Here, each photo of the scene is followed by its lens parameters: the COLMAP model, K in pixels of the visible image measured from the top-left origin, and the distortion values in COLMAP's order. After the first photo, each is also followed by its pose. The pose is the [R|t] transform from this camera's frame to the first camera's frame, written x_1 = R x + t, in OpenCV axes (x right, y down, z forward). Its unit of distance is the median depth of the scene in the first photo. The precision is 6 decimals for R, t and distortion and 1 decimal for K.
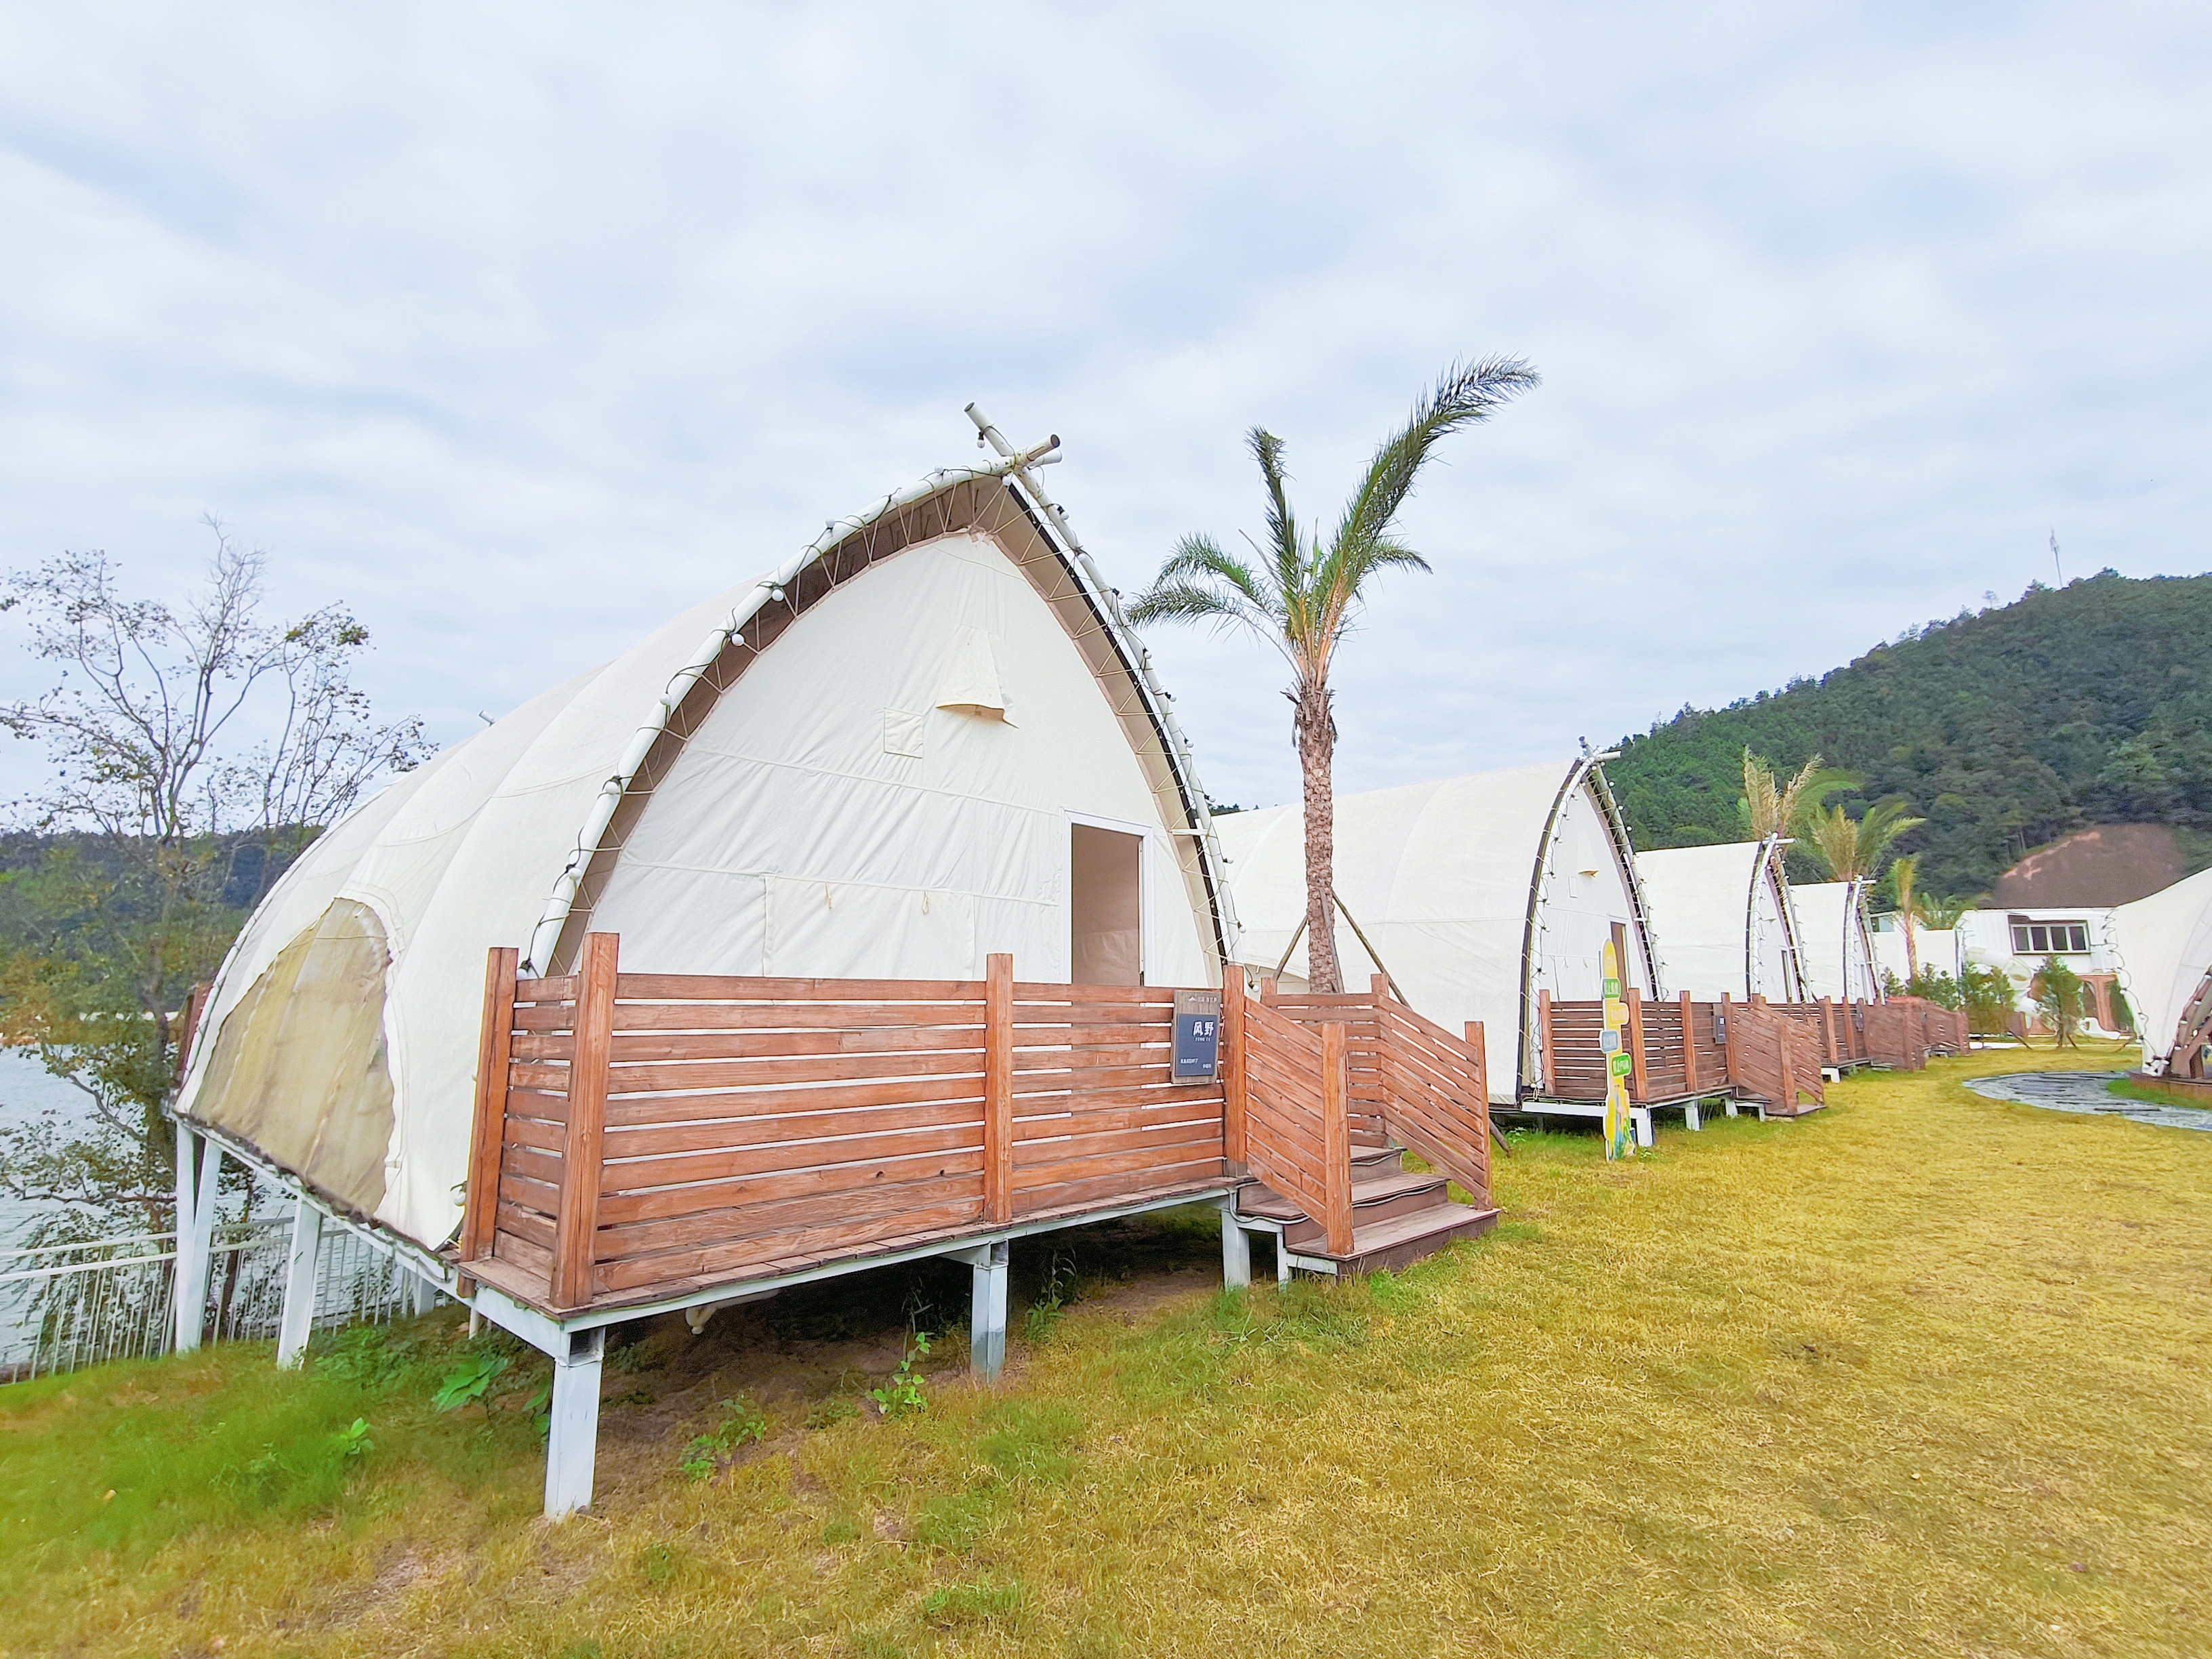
lens RADIAL K [[1029.7, 0, 1106.0], [0, 1029.7, 829.5], [0, 0, 1]] dist [0.009139, 0.000474]
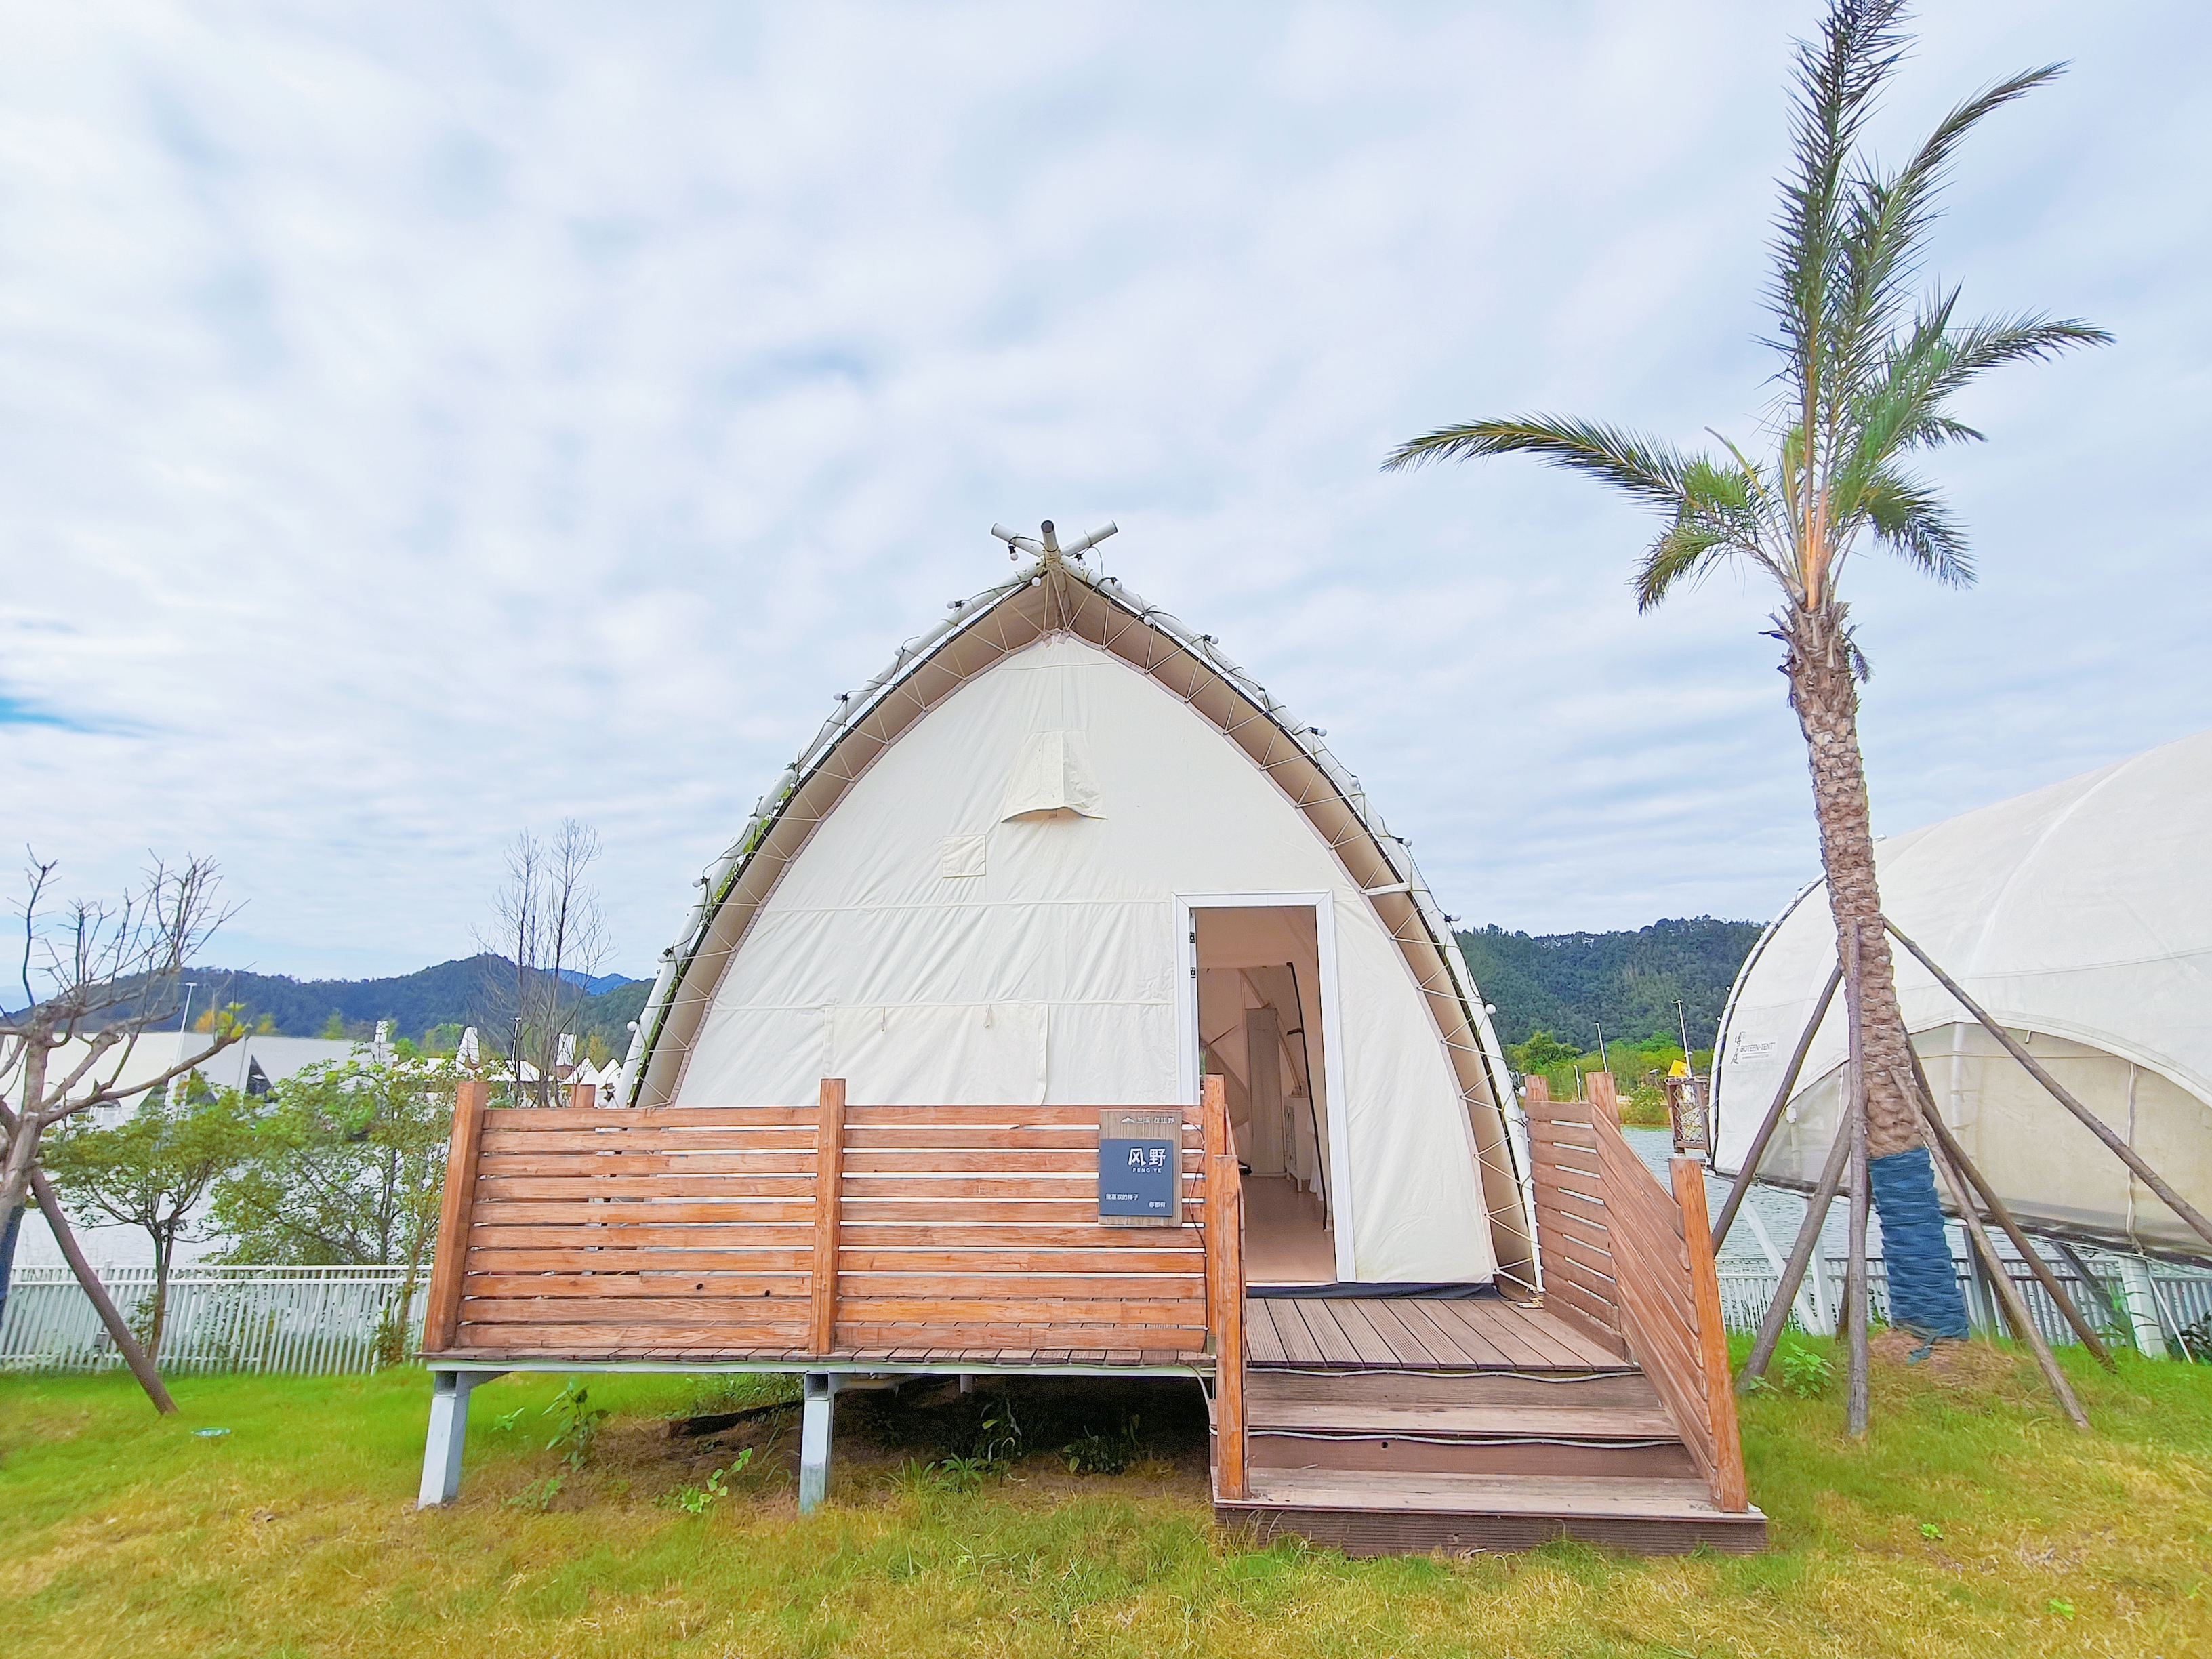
lens RADIAL K [[1029.7, 0, 1106.0], [0, 1029.7, 829.5], [0, 0, 1]] dist [0.009139, 0.000474]
pose [[0.639669, -0.191085, -0.744520, 0.743975], [0.140715, 0.981349, -0.130971, 0.042106], [0.755661, -0.020988, 0.654627, 0.455961]]
